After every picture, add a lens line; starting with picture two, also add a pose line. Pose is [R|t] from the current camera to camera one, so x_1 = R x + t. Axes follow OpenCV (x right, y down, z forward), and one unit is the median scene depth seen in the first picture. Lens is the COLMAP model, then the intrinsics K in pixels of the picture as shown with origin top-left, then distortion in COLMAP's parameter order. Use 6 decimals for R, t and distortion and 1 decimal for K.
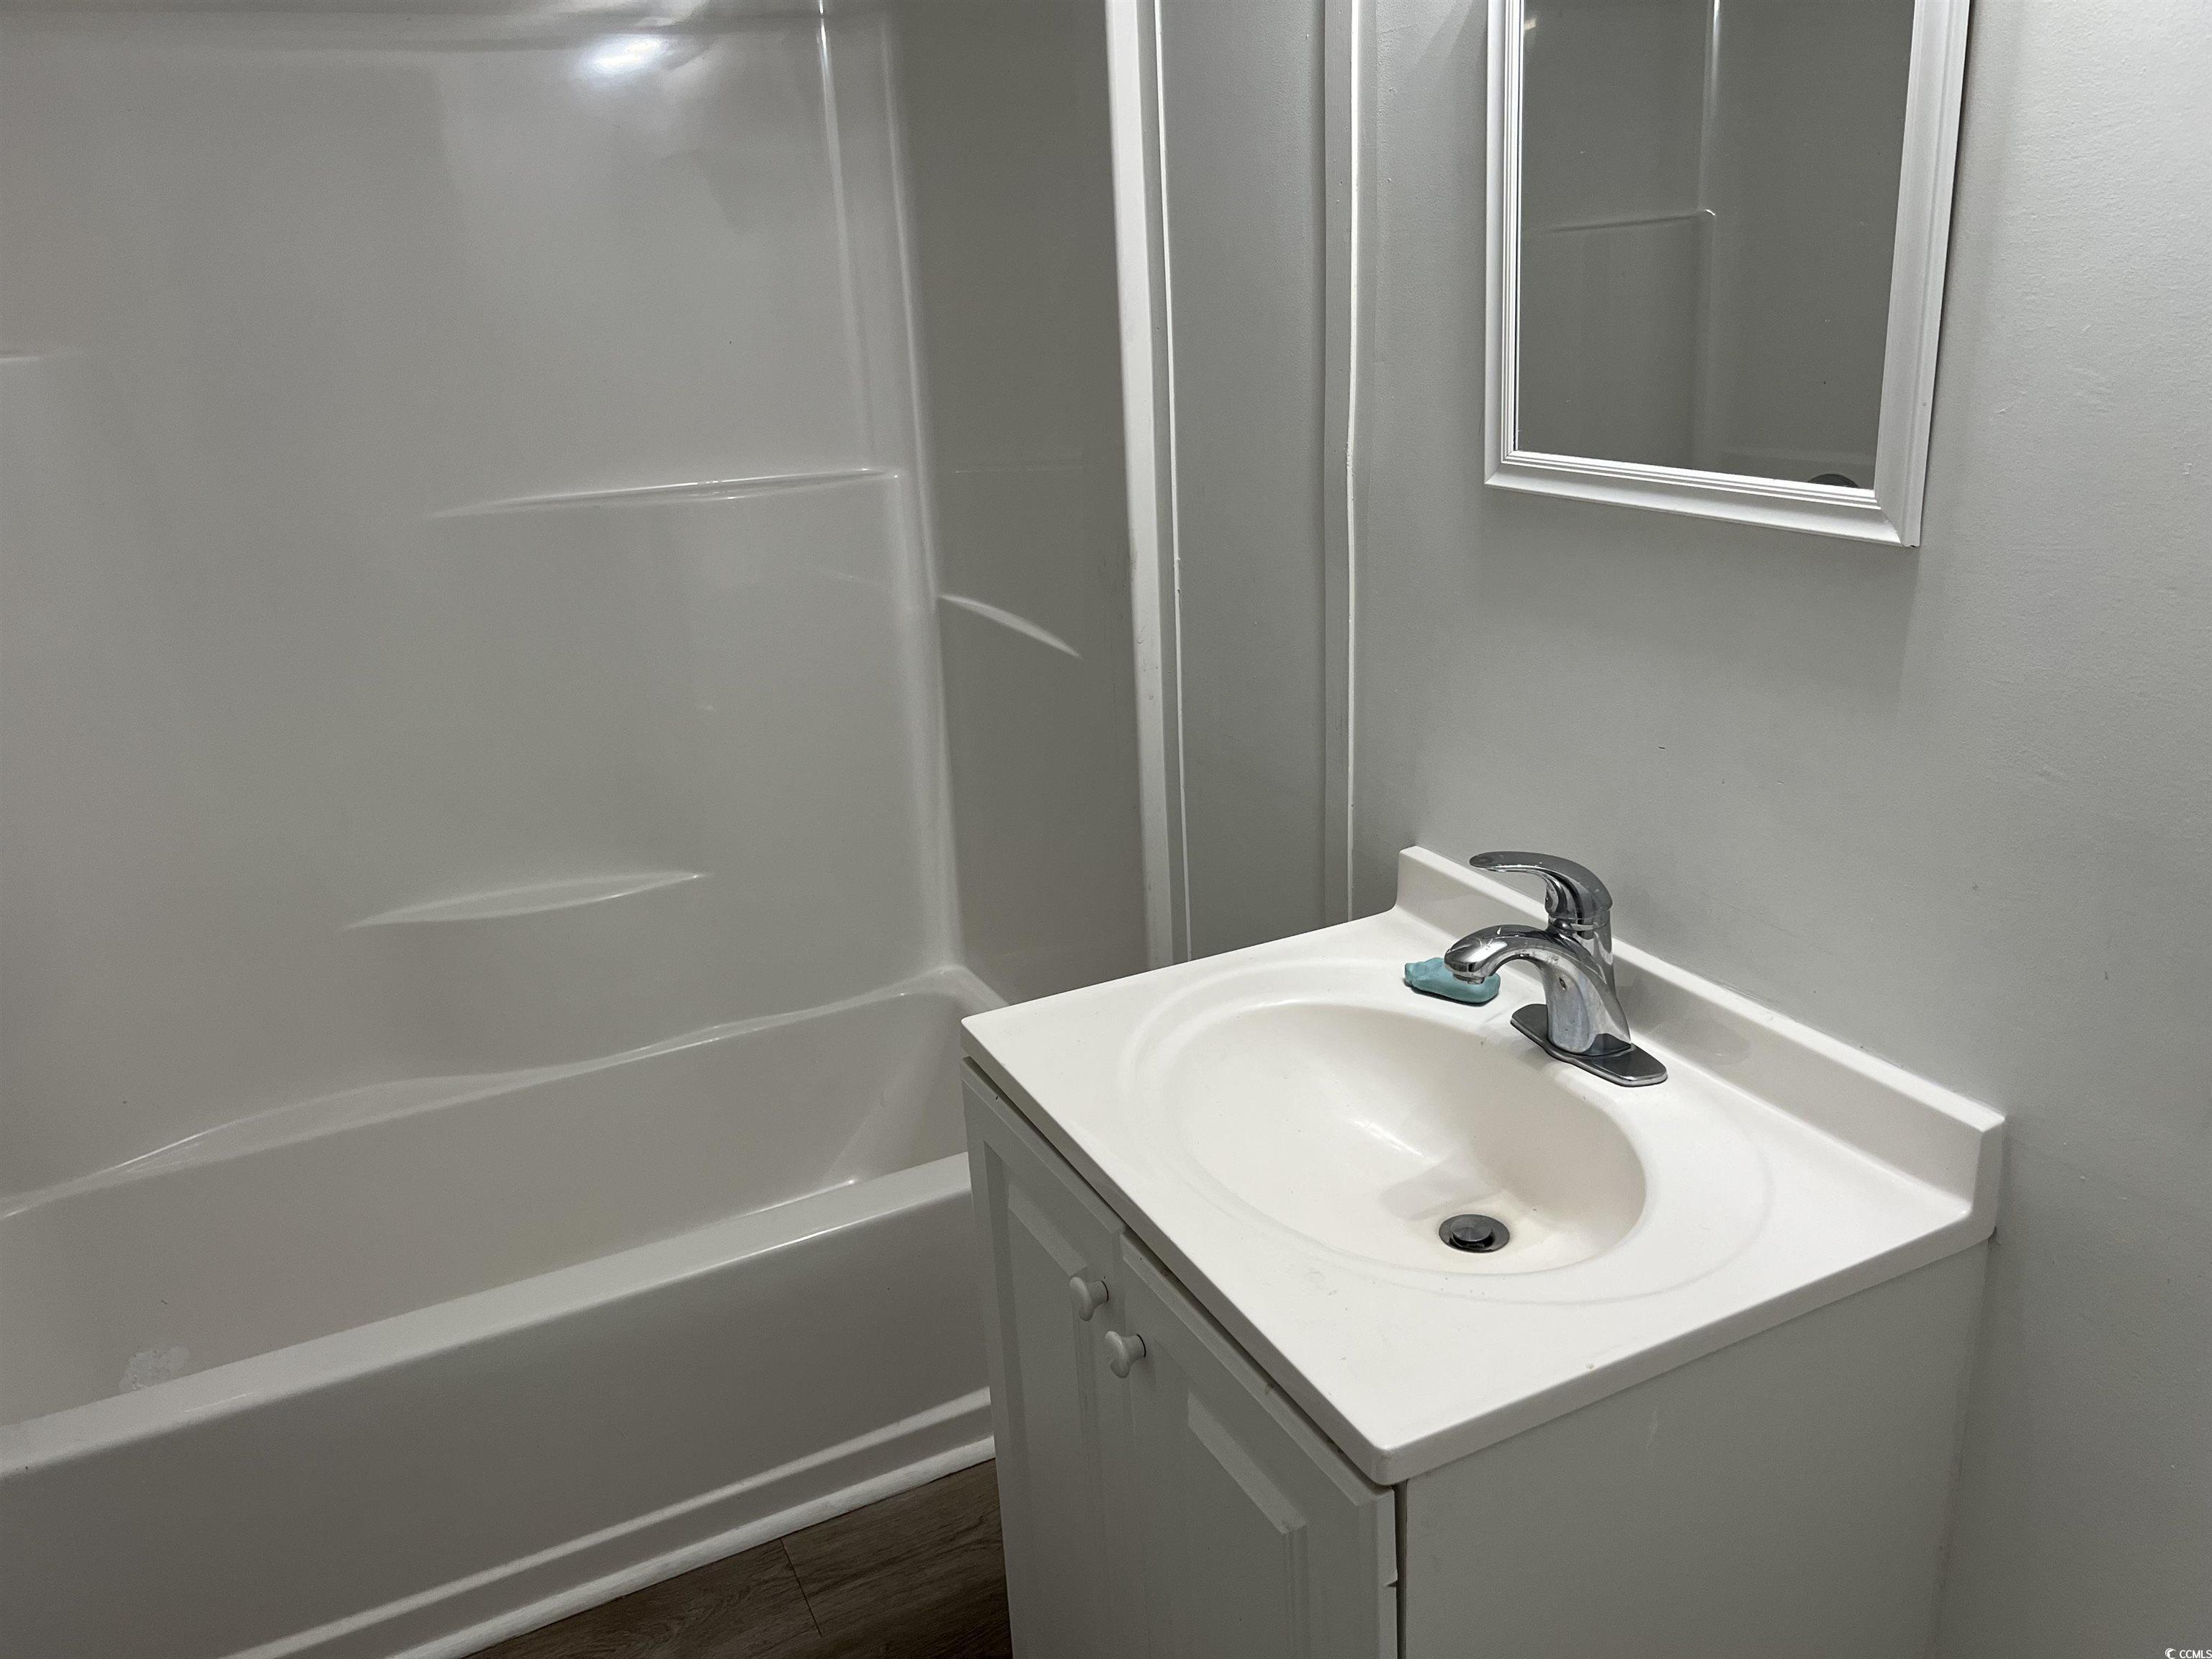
lens RADIAL K [[1677.0, 0, 1112.1], [0, 1677.0, 840.6], [0, 0, 1]] dist [0.065123, -0.077496]
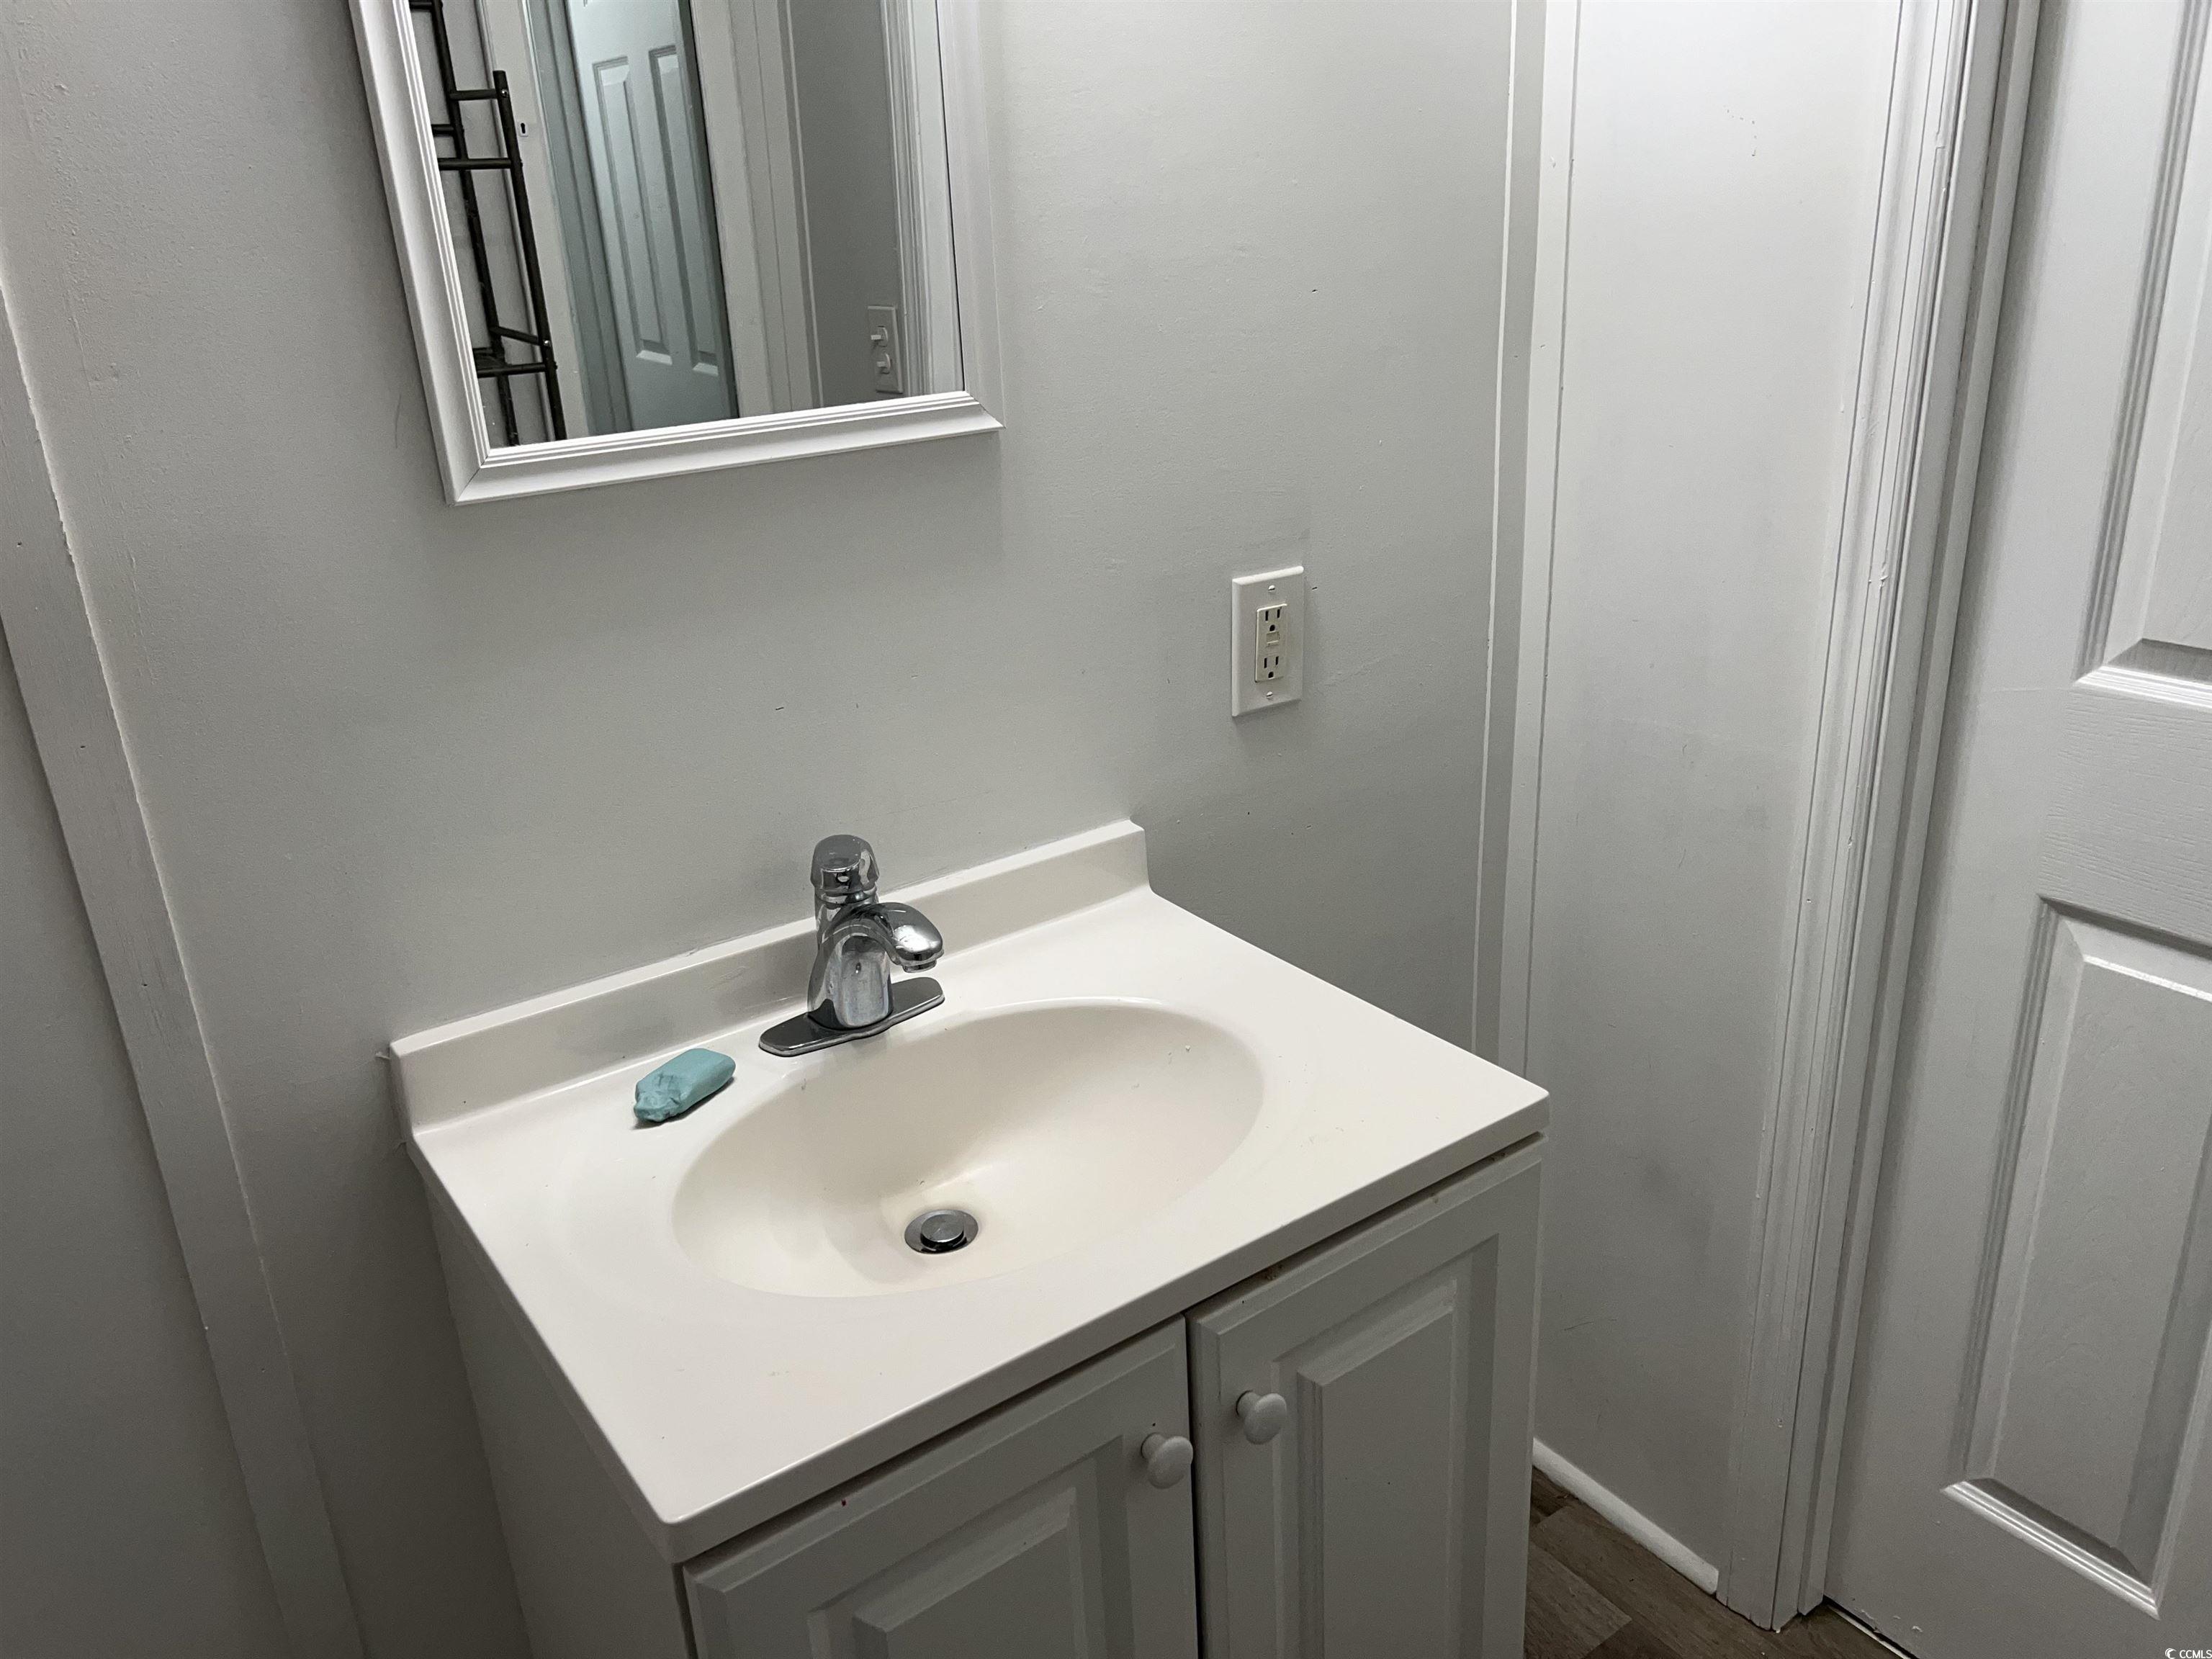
lens RADIAL K [[1677.0, 0, 1112.1], [0, 1677.0, 840.6], [0, 0, 1]] dist [0.065123, -0.077496]
pose [[-0.163028, -0.295836, 0.941224, -0.657502], [0.383847, 0.859810, 0.336733, -0.248195], [-0.908891, 0.416183, -0.026617, 0.904478]]
